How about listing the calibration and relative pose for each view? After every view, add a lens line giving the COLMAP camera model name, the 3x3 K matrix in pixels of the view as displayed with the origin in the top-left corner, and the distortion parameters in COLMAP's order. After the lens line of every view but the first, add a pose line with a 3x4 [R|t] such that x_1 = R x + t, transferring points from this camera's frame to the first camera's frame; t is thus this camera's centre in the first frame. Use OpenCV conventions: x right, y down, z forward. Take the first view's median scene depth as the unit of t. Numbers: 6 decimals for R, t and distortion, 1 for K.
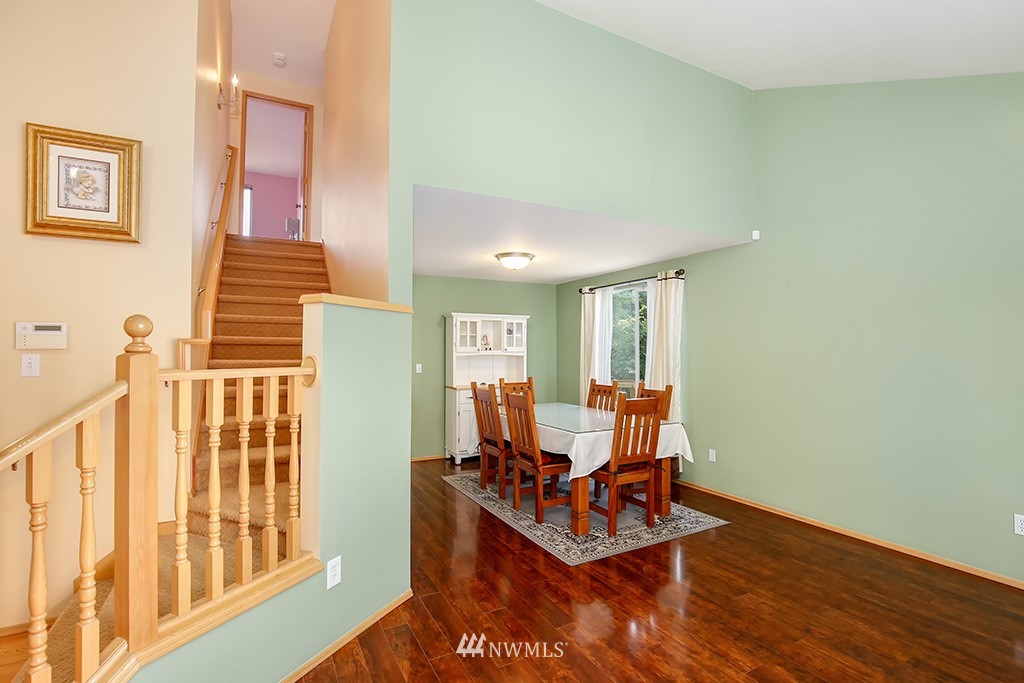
lens RADIAL K [[488.2, 0, 512.0], [0, 488.2, 341.5], [0, 0, 1]] dist [0.001151, -0.000002]
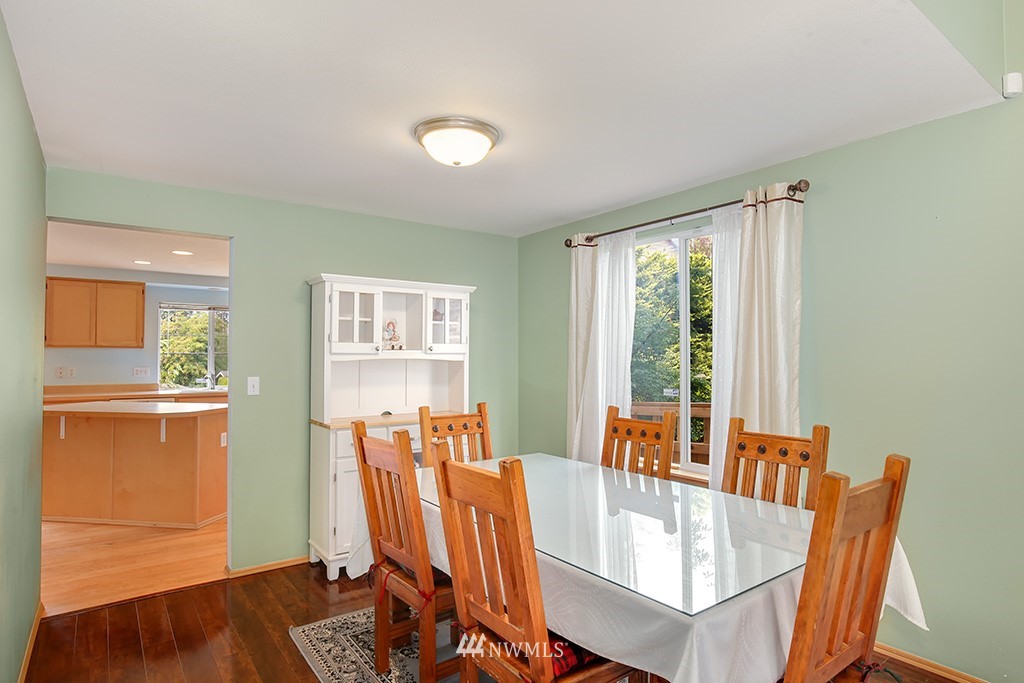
lens RADIAL K [[556.0, 0, 512.0], [0, 556.0, 341.5], [0, 0, 1]] dist [-0.014623, 0.000057]
pose [[0.988808, 0.004286, 0.149130, -0.016042], [-0.002579, 0.999929, -0.011636, 0.016035], [-0.149170, 0.011121, 0.988749, 0.416795]]
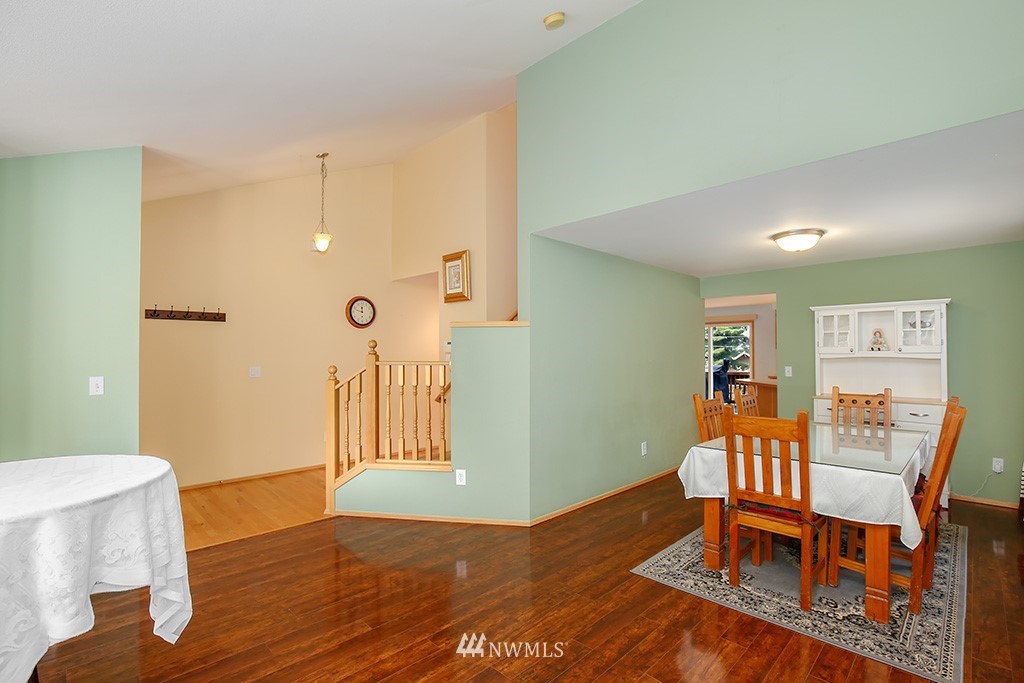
lens RADIAL K [[466.9, 0, 517.6], [0, 466.9, 341.4], [0, 0, 1]] dist [-0.000265, 0.000581]
pose [[0.290690, -0.023225, -0.956535, 0.509010], [0.020406, 0.999628, -0.018070, 0.005358], [0.956600, -0.014266, 0.291056, 0.273590]]
